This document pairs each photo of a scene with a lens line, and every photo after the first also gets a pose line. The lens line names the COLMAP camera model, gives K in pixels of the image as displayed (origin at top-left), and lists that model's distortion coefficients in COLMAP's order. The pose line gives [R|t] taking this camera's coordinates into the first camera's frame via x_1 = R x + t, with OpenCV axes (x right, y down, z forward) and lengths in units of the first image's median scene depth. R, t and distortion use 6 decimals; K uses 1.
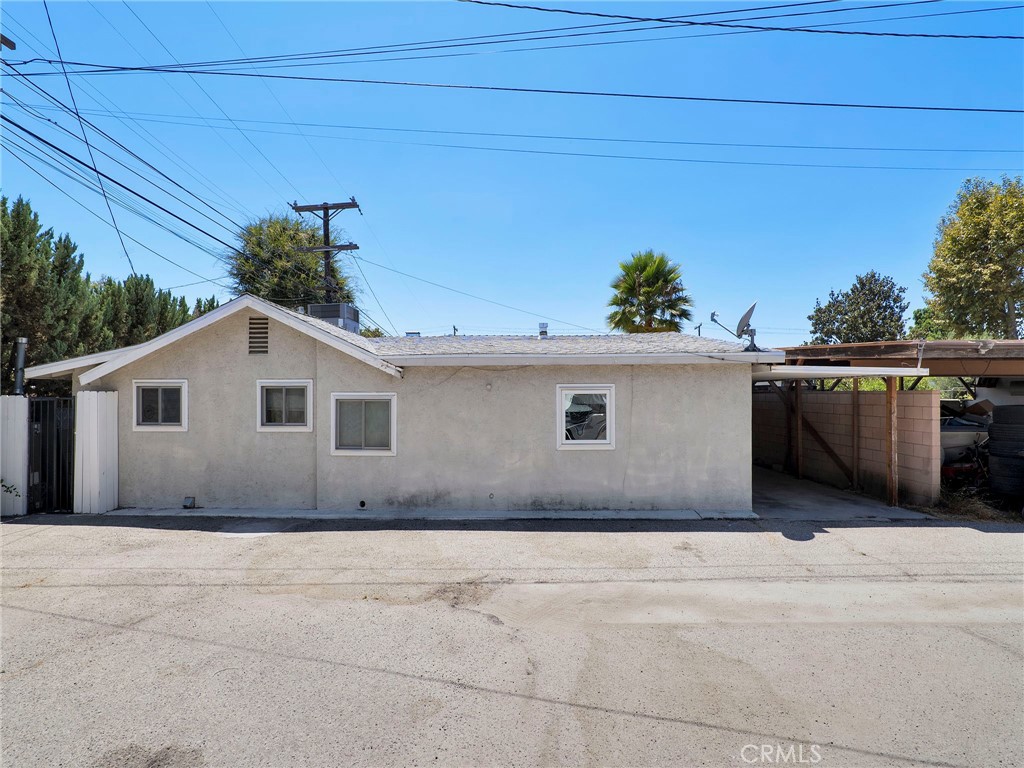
lens RADIAL K [[489.9, 0, 511.2], [0, 489.9, 384.9], [0, 0, 1]] dist [-0.017213, 0.004338]
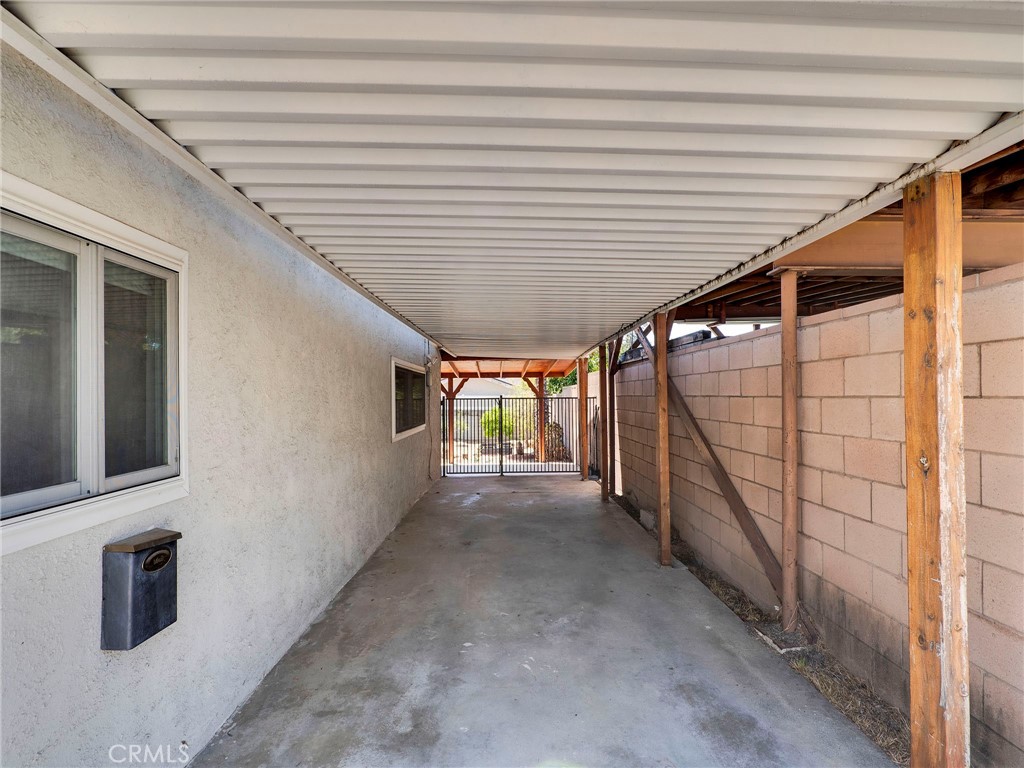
lens RADIAL K [[471.0, 0, 493.4], [0, 471.0, 390.7], [0, 0, 1]] dist [-0.001071, 0.000076]
pose [[0.999829, -0.009571, -0.015801, 0.666234], [0.009687, 0.999926, 0.007325, 0.069764], [0.015729, -0.007477, 0.999848, 0.884517]]
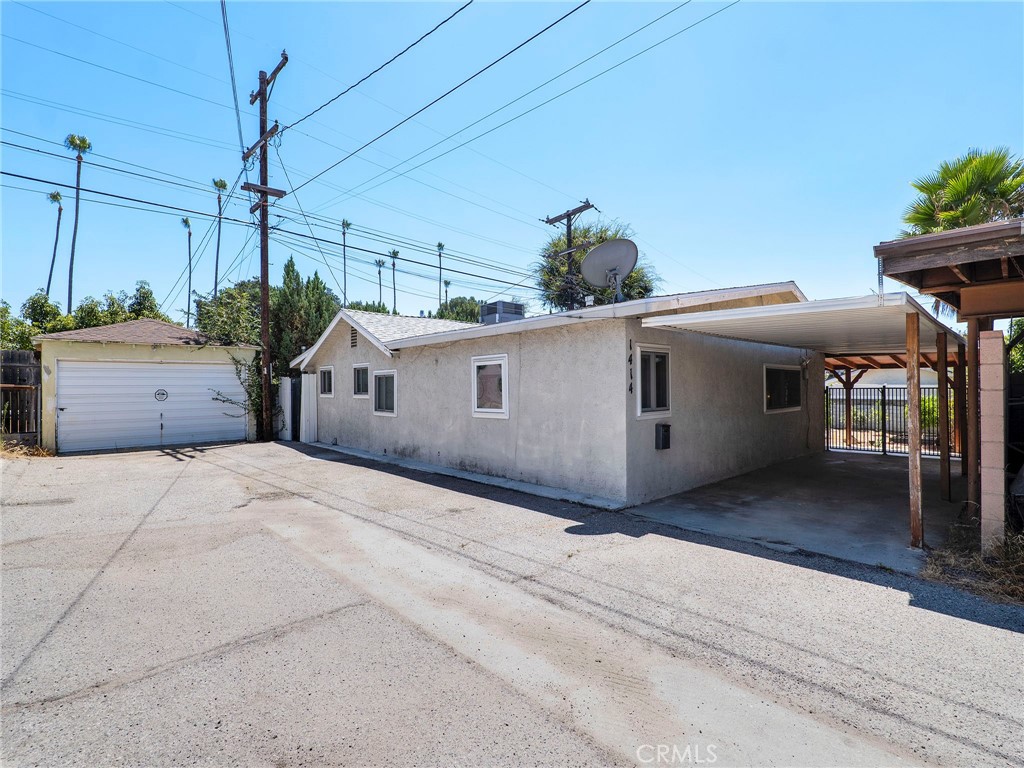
lens RADIAL K [[489.9, 0, 511.2], [0, 489.9, 384.9], [0, 0, 1]] dist [-0.017213, 0.004338]
pose [[0.684664, -0.009767, -0.728793, 0.946781], [0.021704, 0.999740, 0.006992, 0.055395], [0.728535, -0.020605, 0.684698, 0.317289]]
